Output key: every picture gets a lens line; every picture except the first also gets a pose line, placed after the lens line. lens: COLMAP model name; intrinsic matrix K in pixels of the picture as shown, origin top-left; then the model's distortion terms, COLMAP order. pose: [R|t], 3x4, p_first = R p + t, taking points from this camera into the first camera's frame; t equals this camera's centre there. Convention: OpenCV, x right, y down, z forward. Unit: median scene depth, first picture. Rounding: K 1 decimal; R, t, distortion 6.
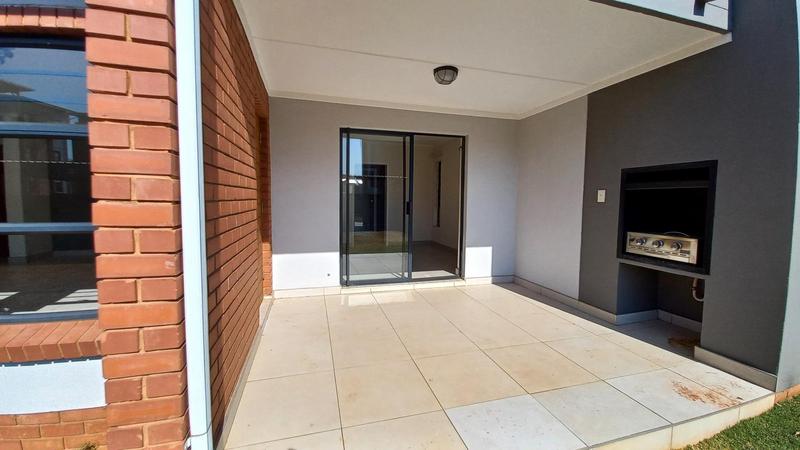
lens RADIAL K [[317.1, 0, 399.8], [0, 317.1, 222.4], [0, 0, 1]] dist [0.016828, -0.016454]
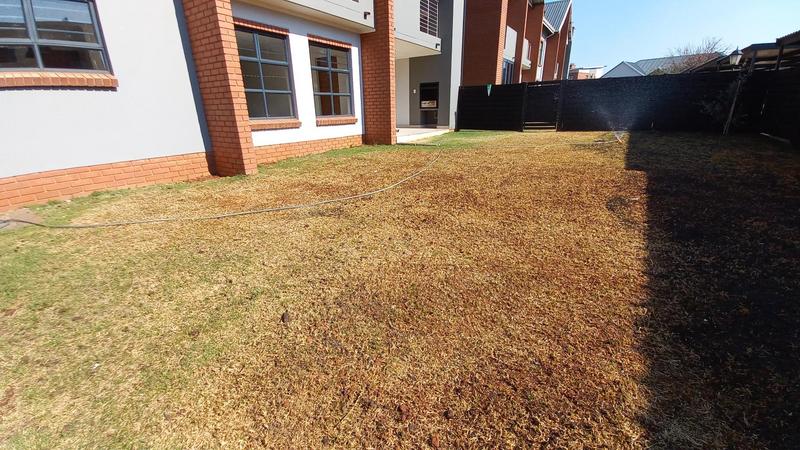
lens RADIAL K [[317.1, 0, 399.8], [0, 317.1, 222.4], [0, 0, 1]] dist [0.016828, -0.016454]
pose [[0.761540, -0.234656, 0.604147, -2.091867], [0.064265, 0.954902, 0.289884, 0.292647], [-0.644923, -0.181933, 0.742276, -1.885606]]
